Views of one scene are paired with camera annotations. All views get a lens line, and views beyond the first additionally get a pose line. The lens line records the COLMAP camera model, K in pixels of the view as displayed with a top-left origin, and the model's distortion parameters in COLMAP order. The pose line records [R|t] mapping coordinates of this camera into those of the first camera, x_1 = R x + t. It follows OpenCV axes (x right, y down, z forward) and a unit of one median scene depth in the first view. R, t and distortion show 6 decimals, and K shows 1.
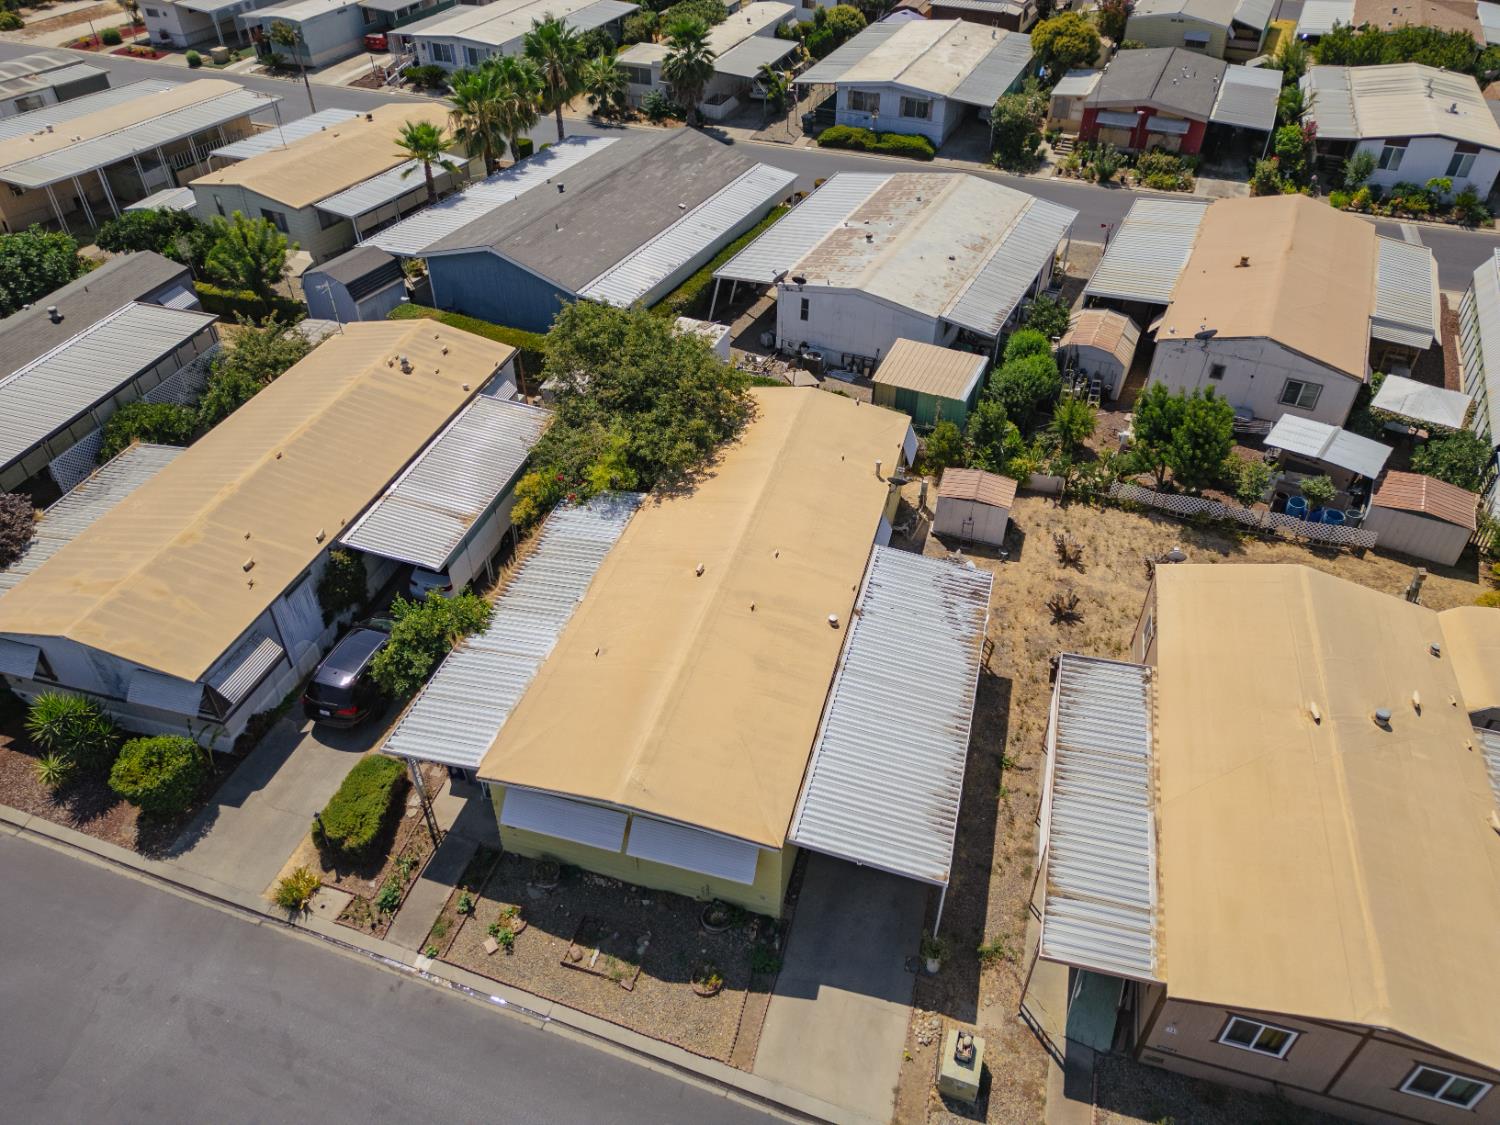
lens RADIAL K [[1057.0, 0, 752.9], [0, 1057.0, 568.6], [0, 0, 1]] dist [0.061223, -0.050901]
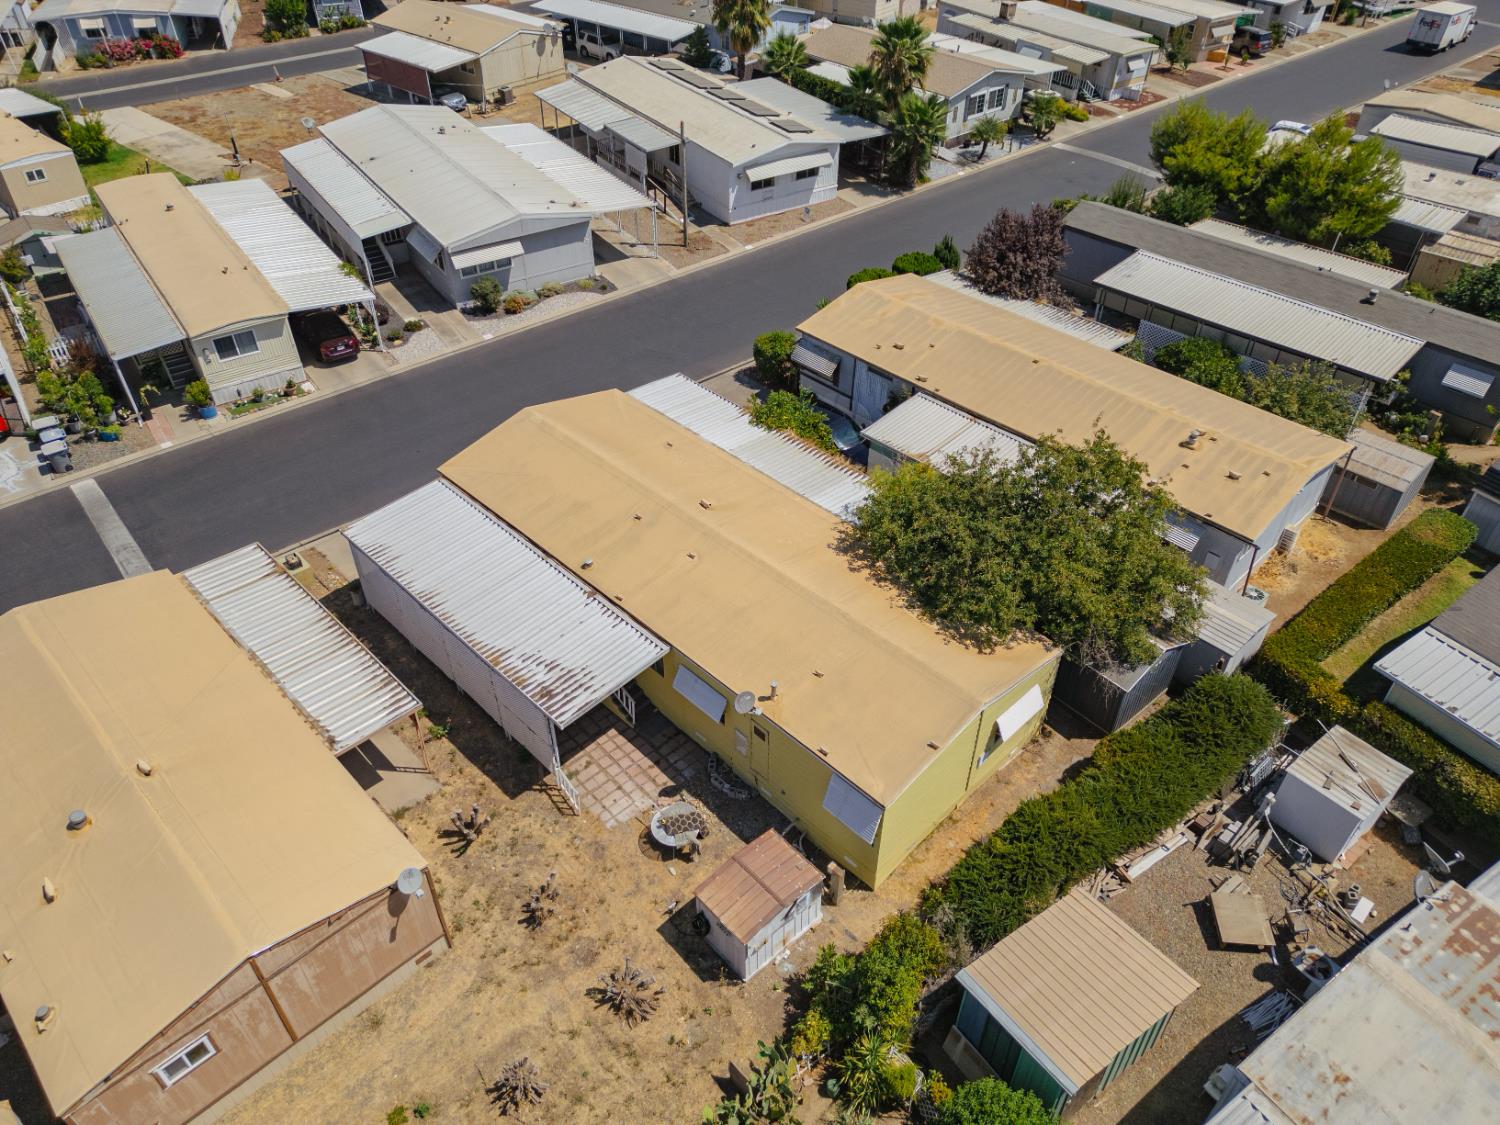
lens RADIAL K [[1057.0, 0, 748.6], [0, 1057.0, 570.9], [0, 0, 1]] dist [0.061223, -0.050901]
pose [[-0.502201, 0.547996, -0.668950, 0.573369], [-0.557738, 0.385914, 0.734846, -0.660523], [0.660850, 0.742140, 0.111832, 0.807747]]
